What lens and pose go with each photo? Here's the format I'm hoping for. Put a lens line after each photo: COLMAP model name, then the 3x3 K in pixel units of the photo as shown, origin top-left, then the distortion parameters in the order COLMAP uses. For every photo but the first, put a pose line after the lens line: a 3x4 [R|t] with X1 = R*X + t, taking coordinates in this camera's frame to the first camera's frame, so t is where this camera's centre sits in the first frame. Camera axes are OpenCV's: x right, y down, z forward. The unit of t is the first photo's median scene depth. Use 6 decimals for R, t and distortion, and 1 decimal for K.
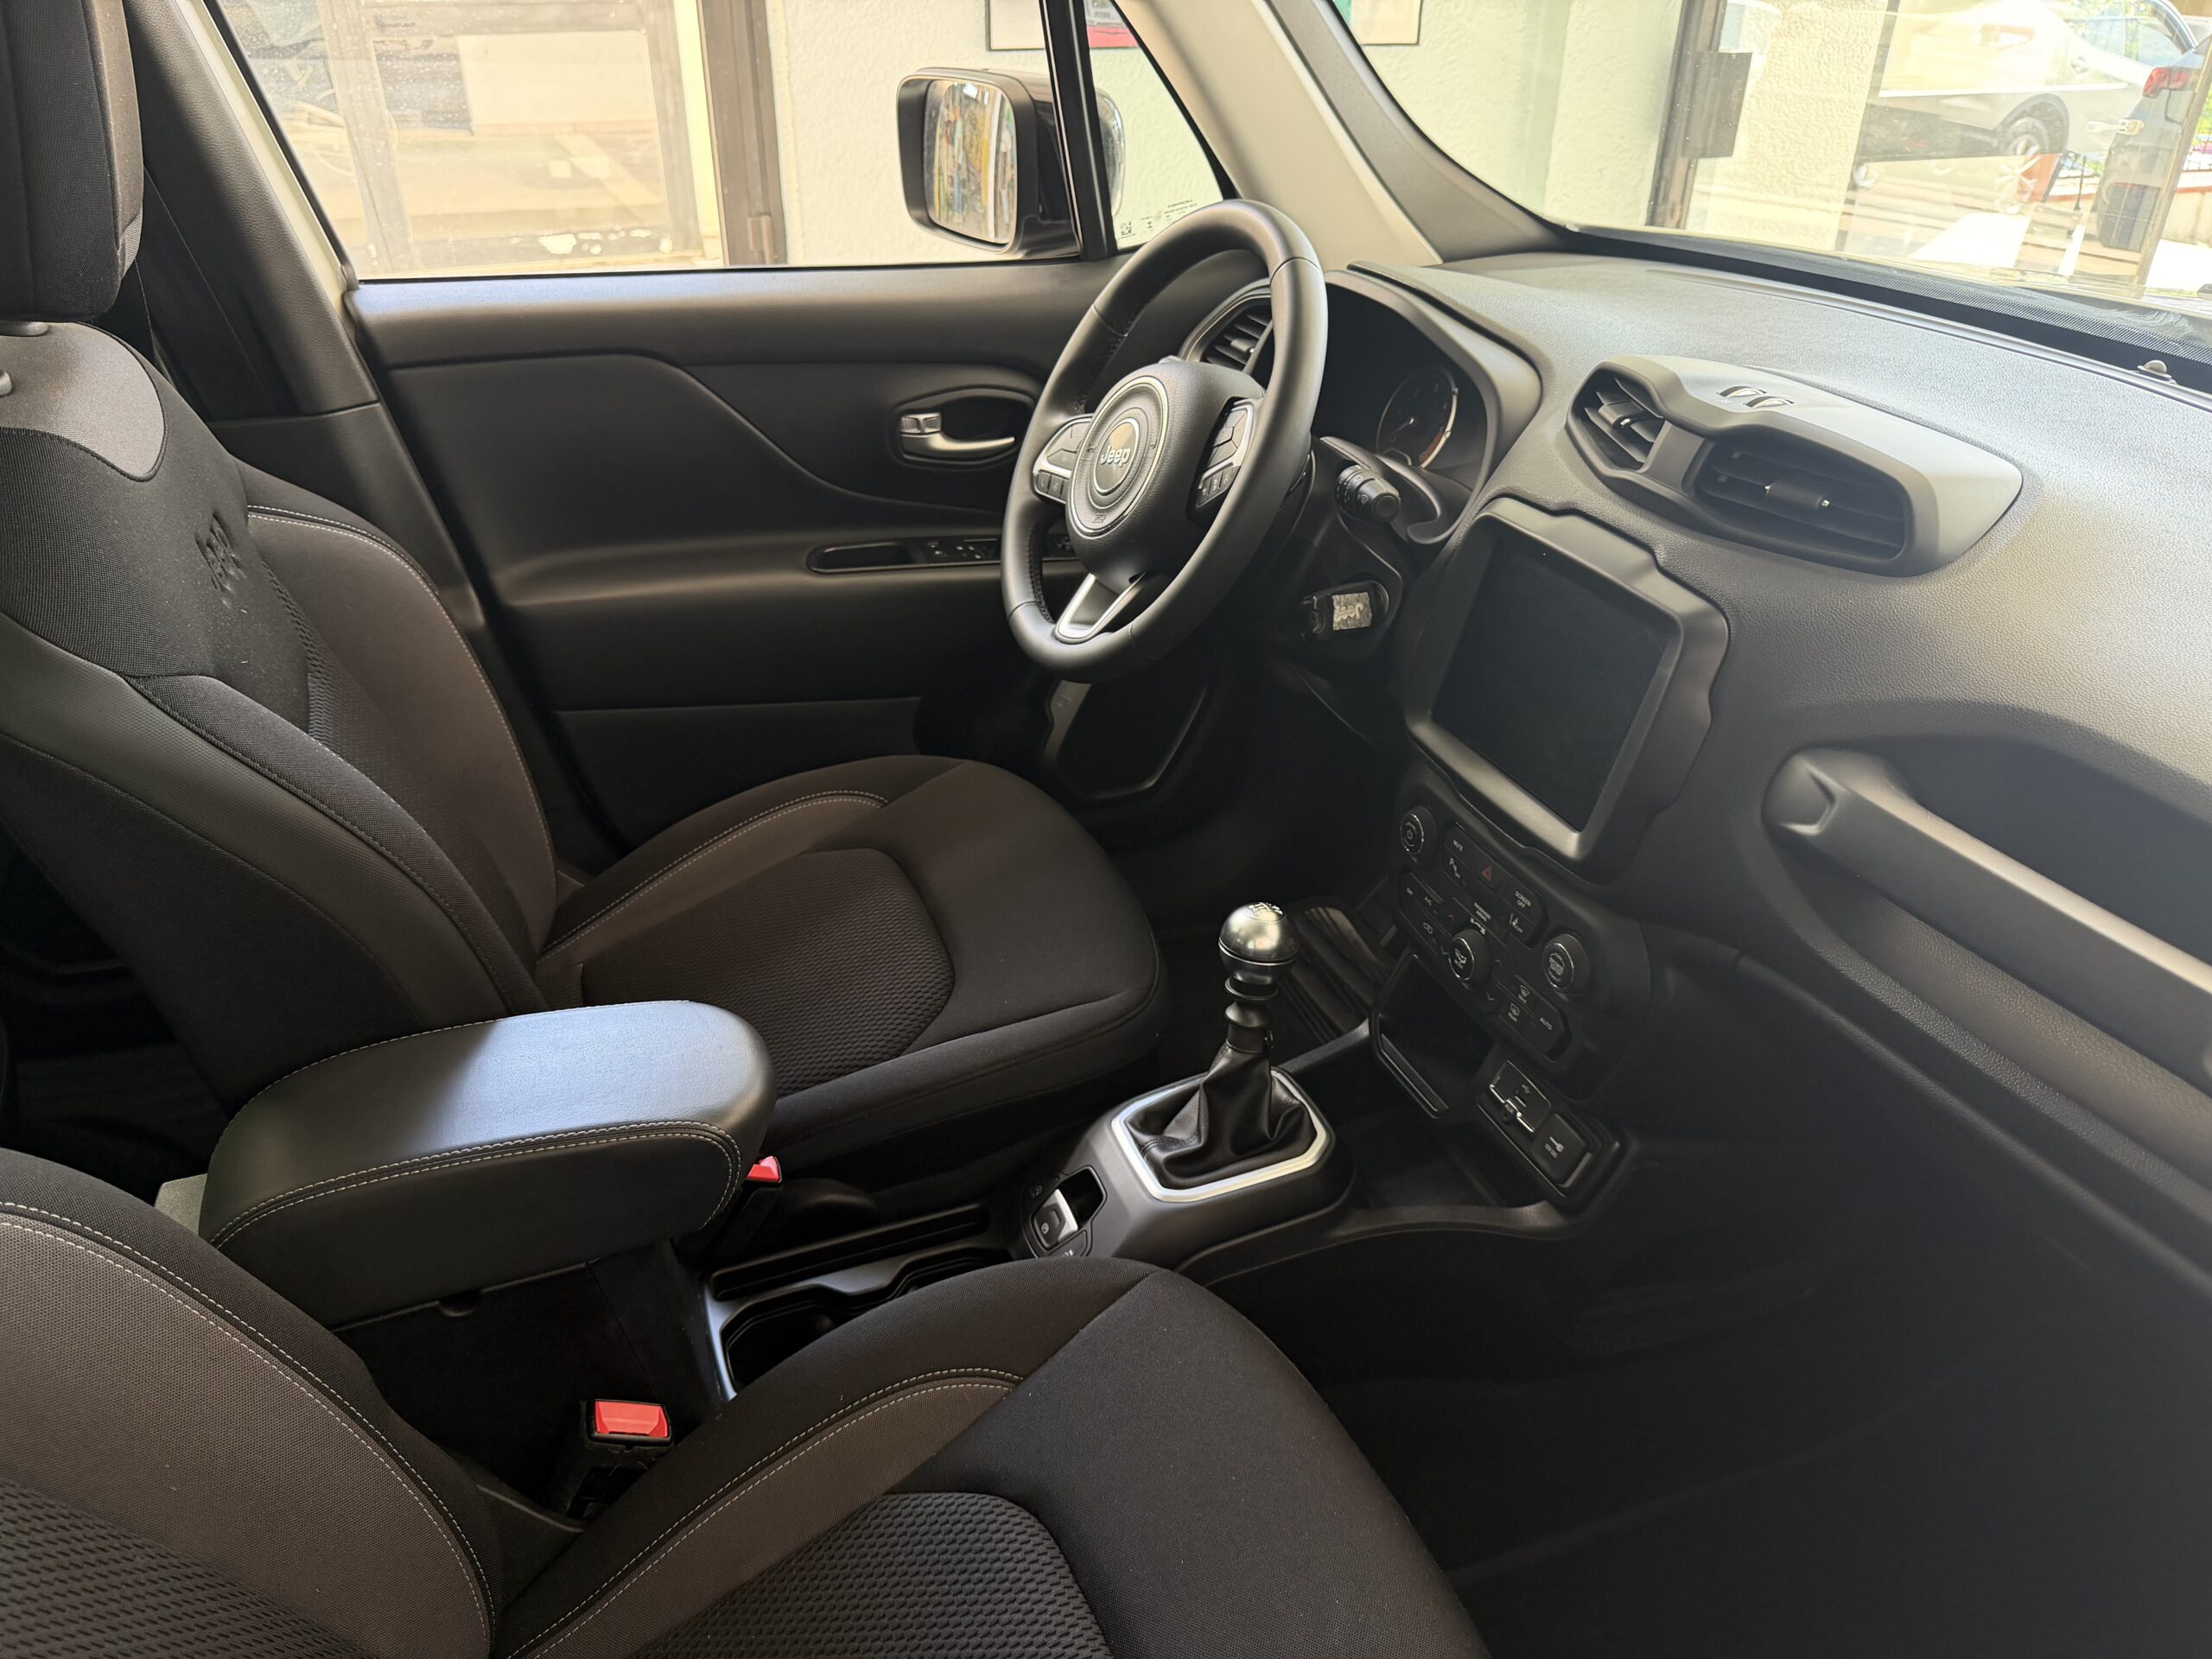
lens RADIAL K [[1531.5, 0, 1110.6], [0, 1531.5, 861.9], [0, 0, 1]] dist [0.001091, -0.004629]
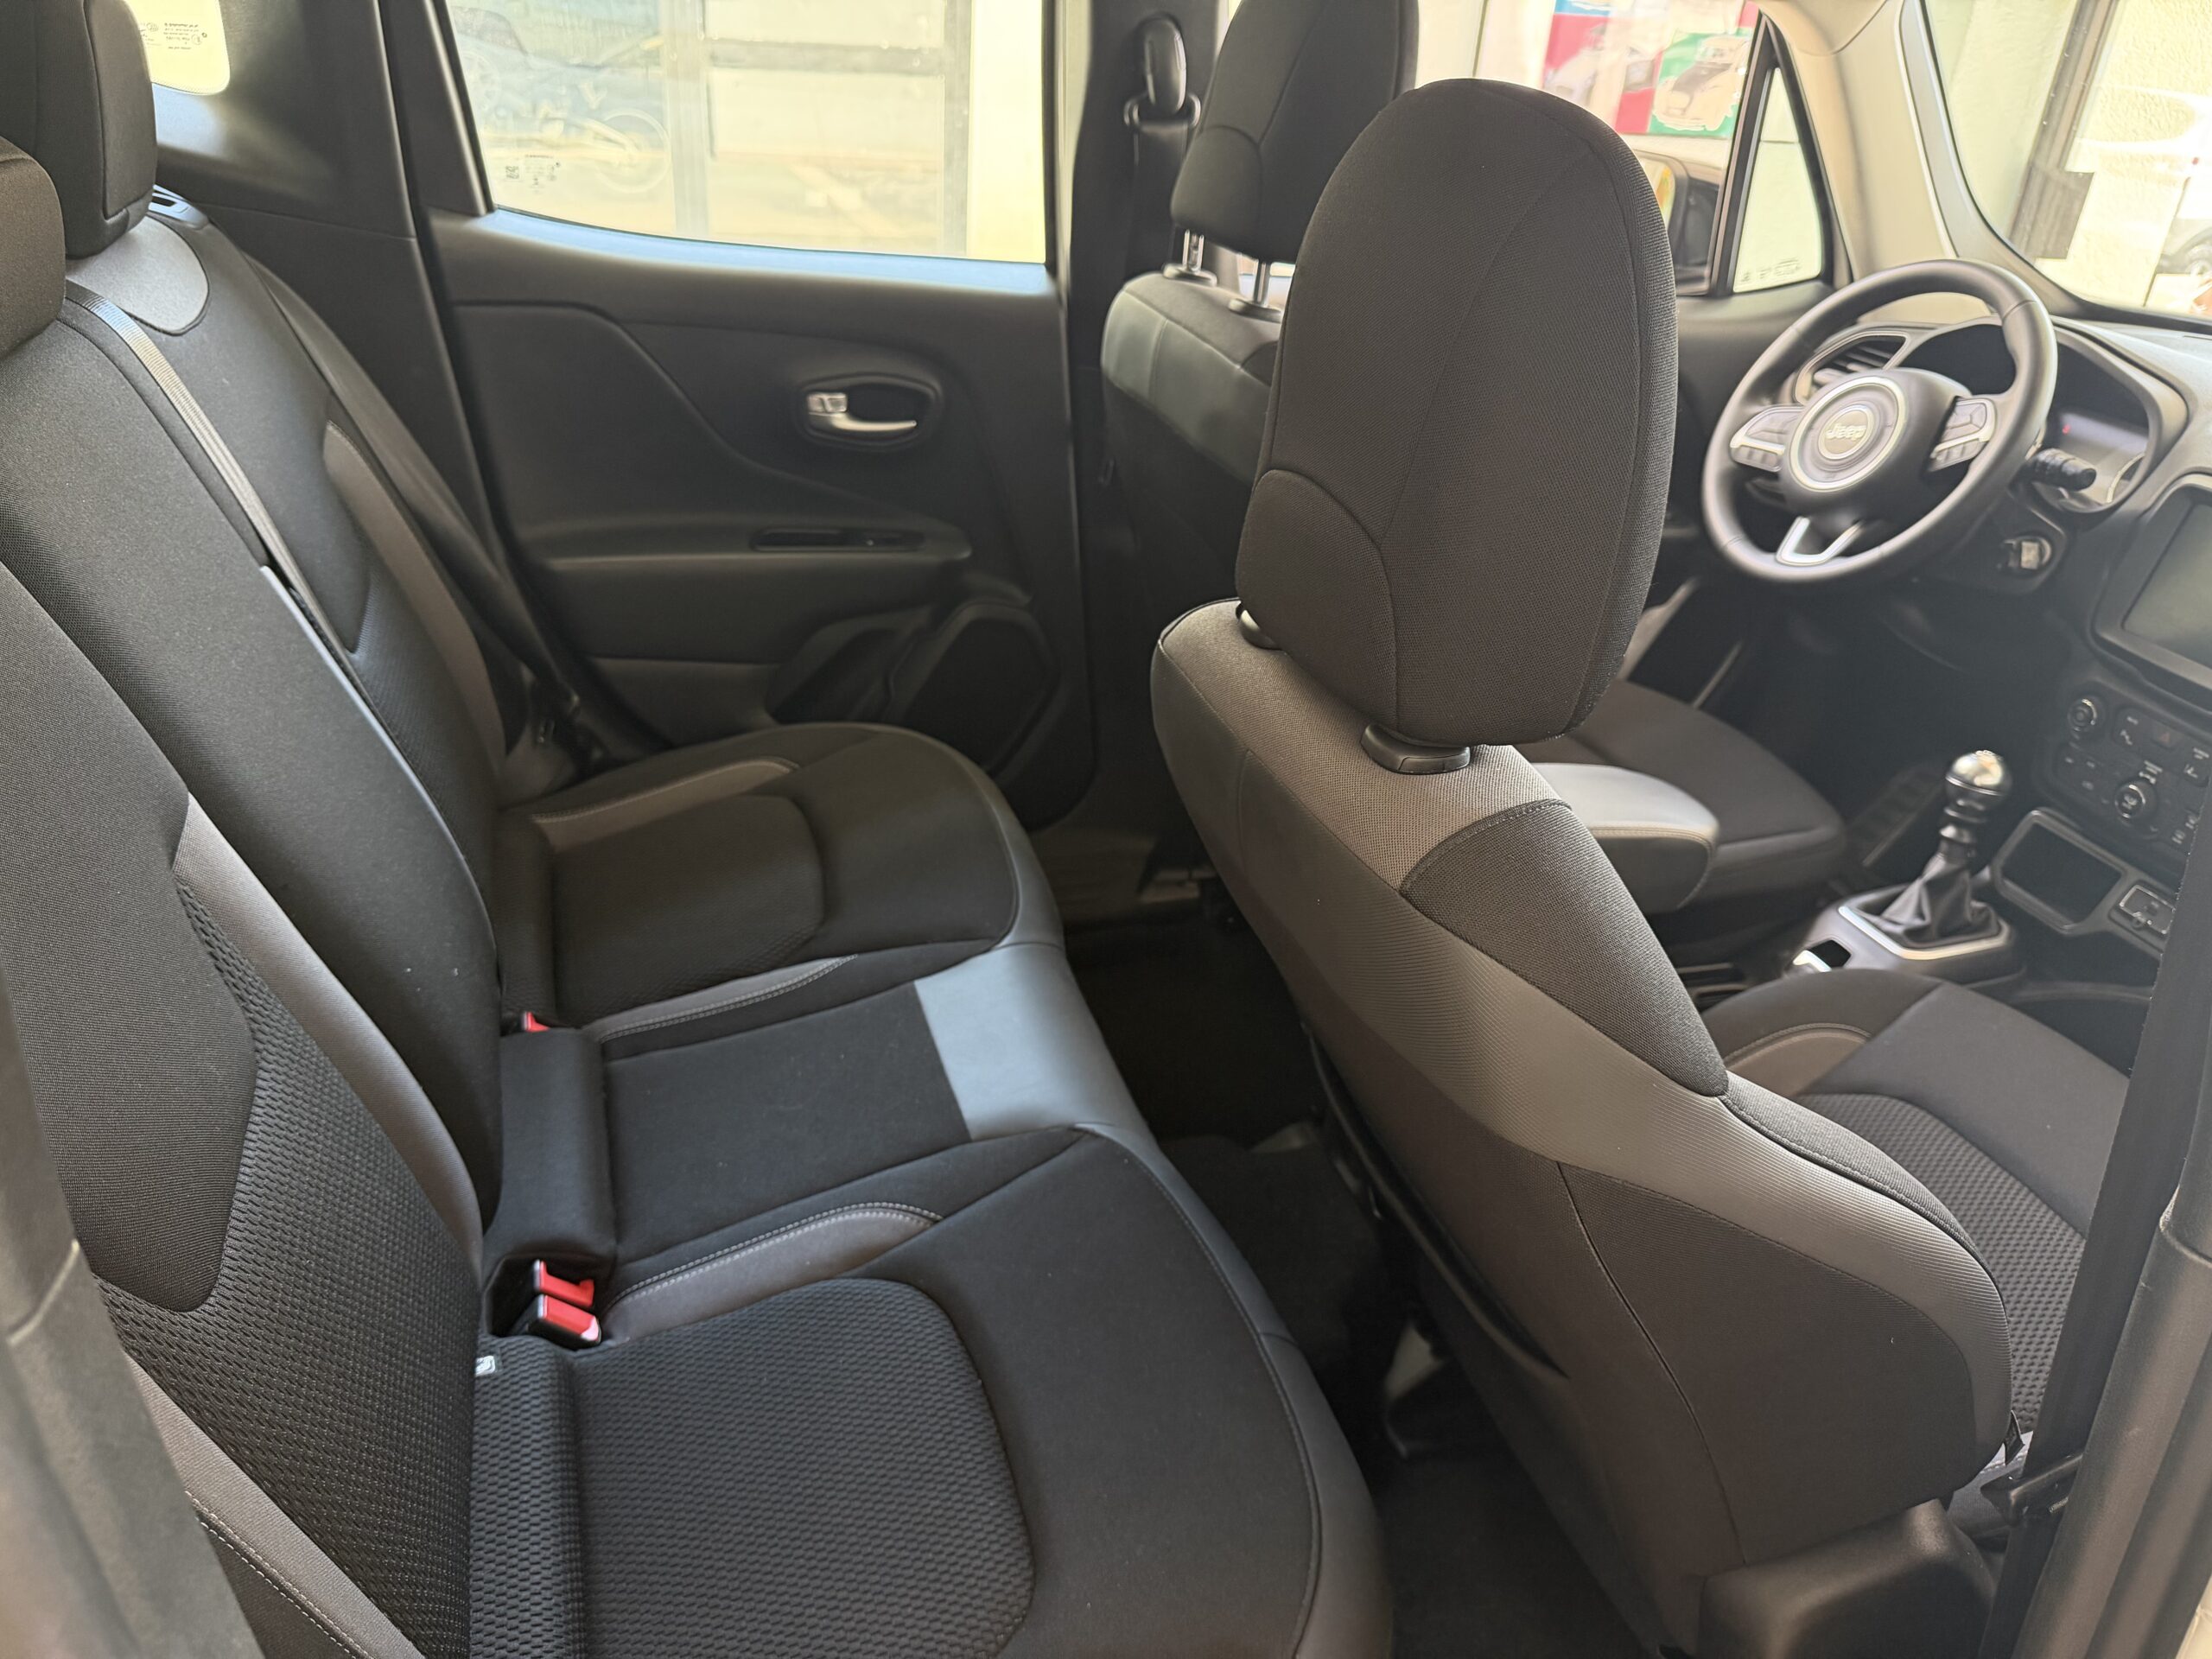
lens RADIAL K [[1570.7, 0, 1106.0], [0, 1570.7, 829.5], [0, 0, 1]] dist [-0.005026, -0.023151]
pose [[0.994855, 0.087368, -0.051281, -0.596708], [-0.090215, 0.994340, -0.056113, 0.242188], [0.046088, 0.060451, 0.997107, -0.432240]]
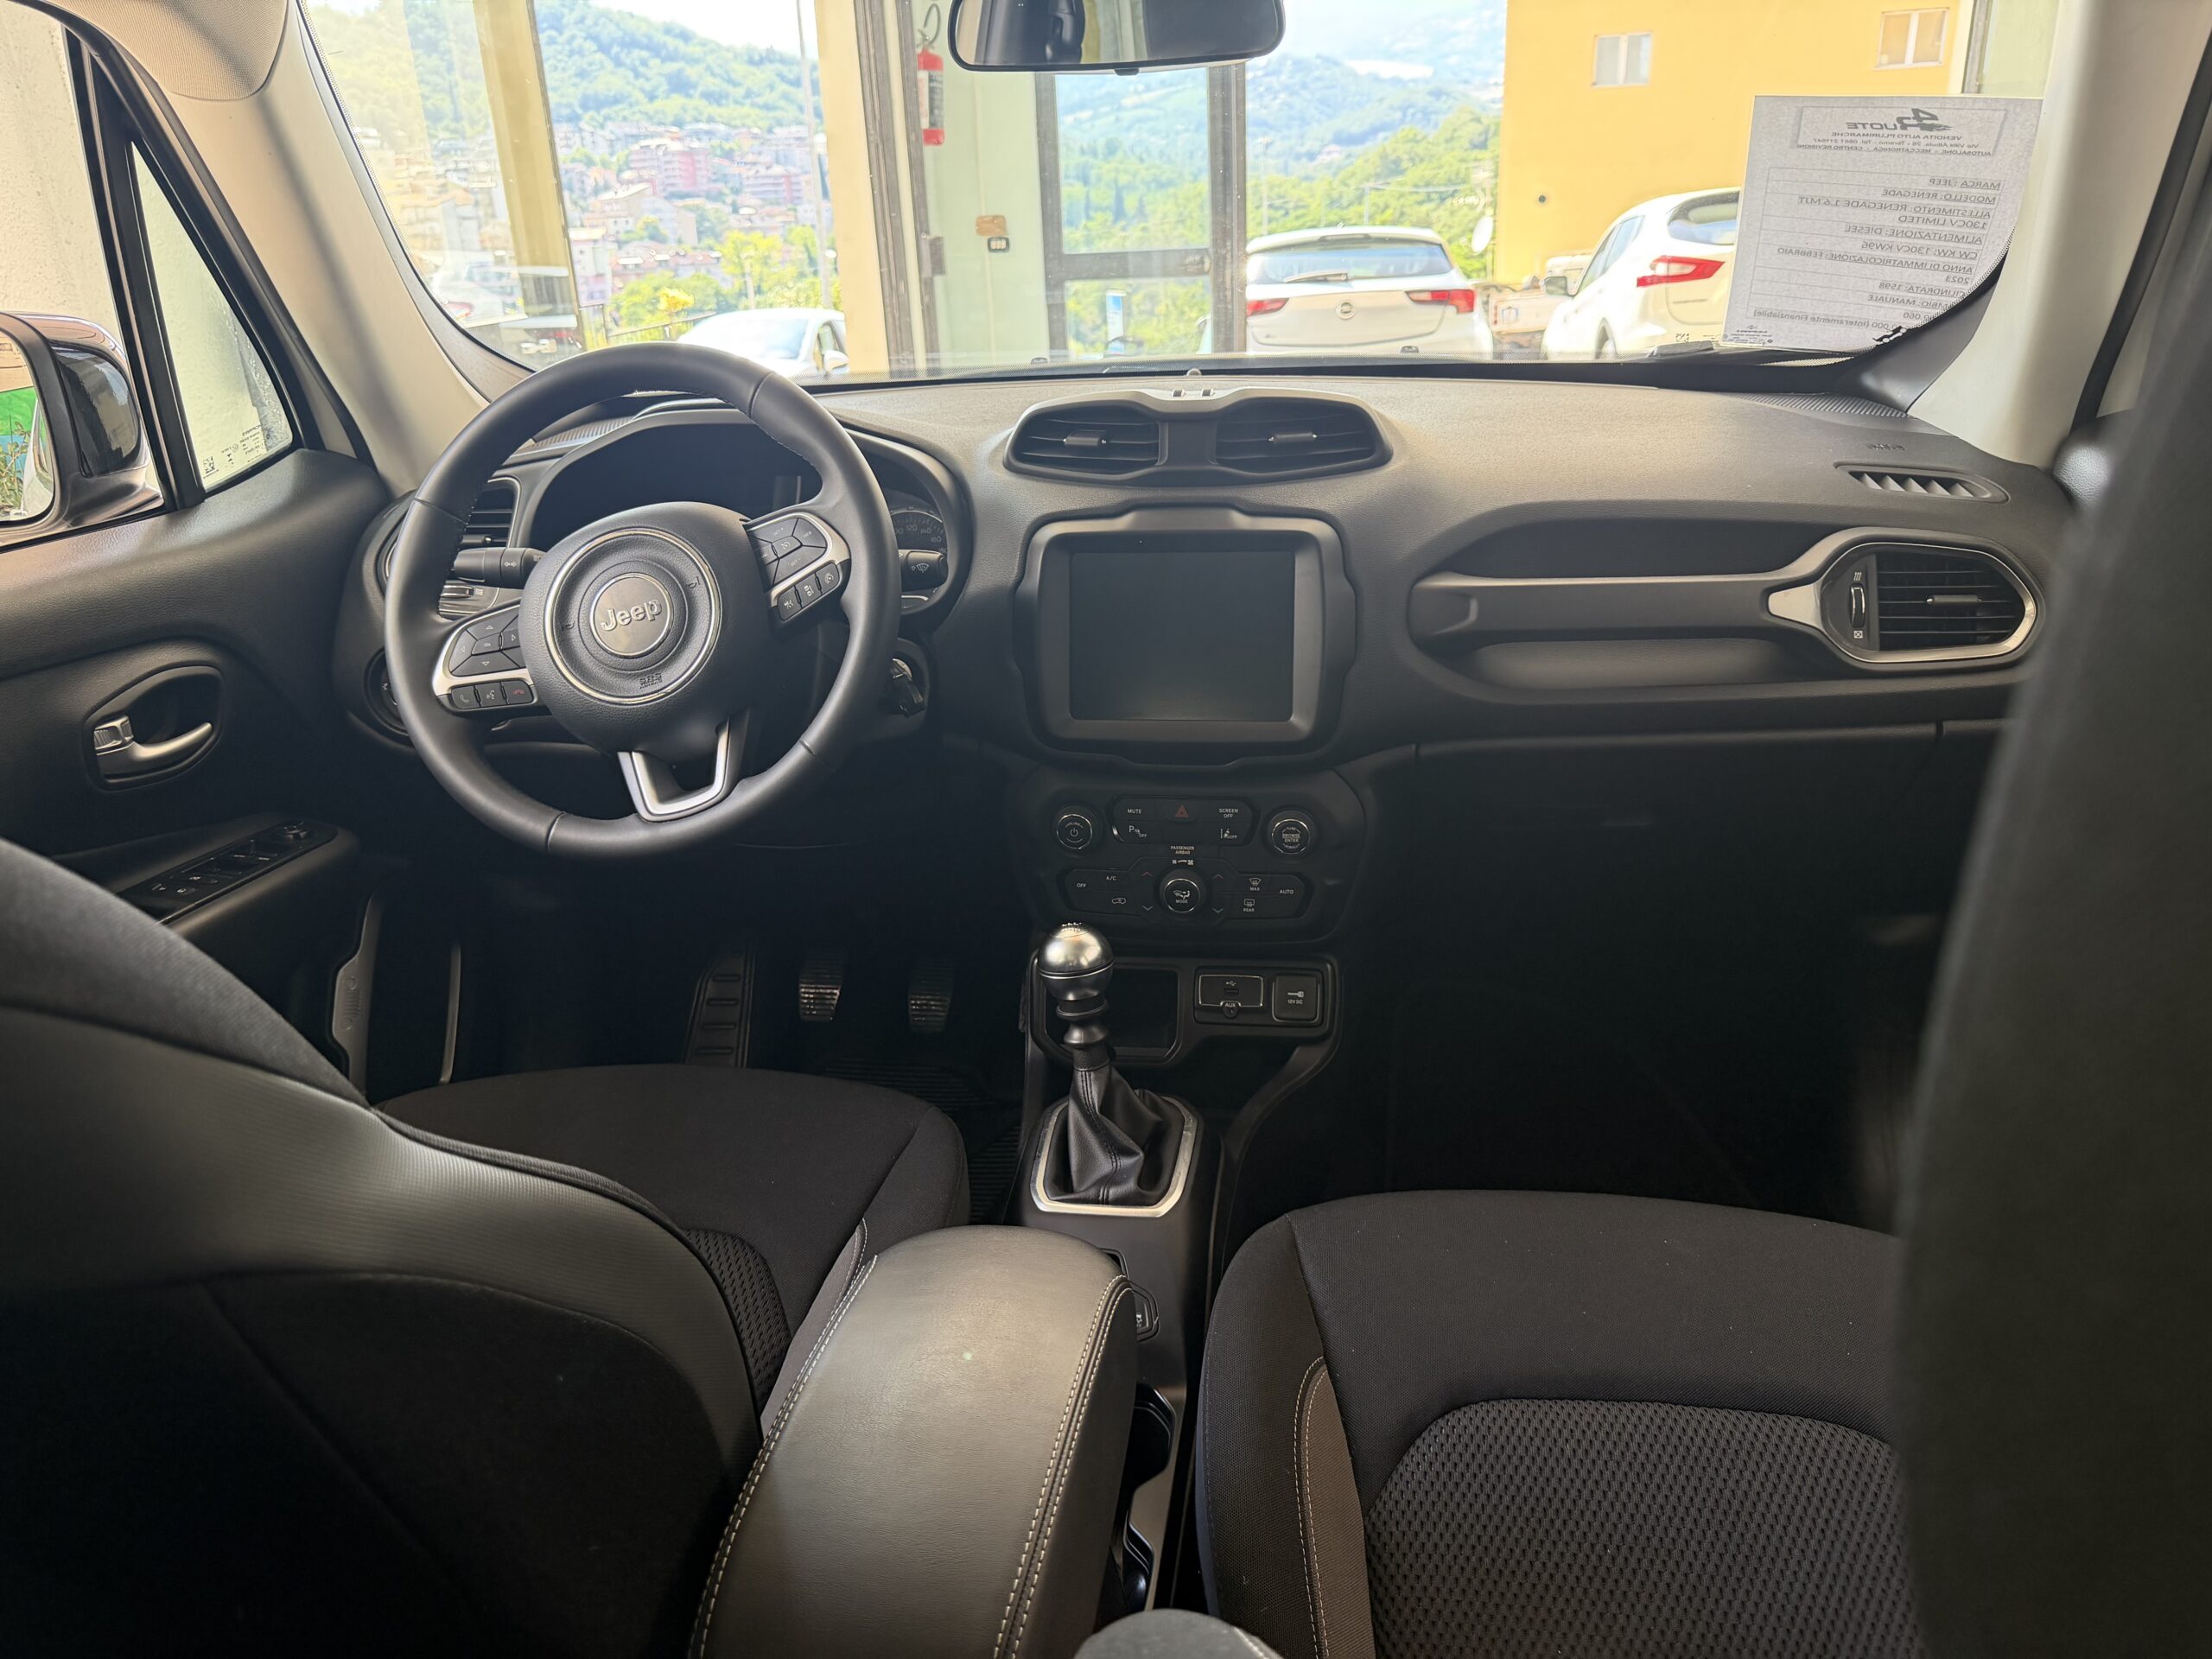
lens RADIAL K [[1534.7, 0, 1106.0], [0, 1534.7, 829.5], [0, 0, 1]] dist [-0.003660, -0.074096]
pose [[0.489015, -0.348567, 0.799603, -0.684580], [0.486576, 0.869819, 0.081600, -0.099152], [-0.723953, 0.349164, 0.594959, 0.321974]]
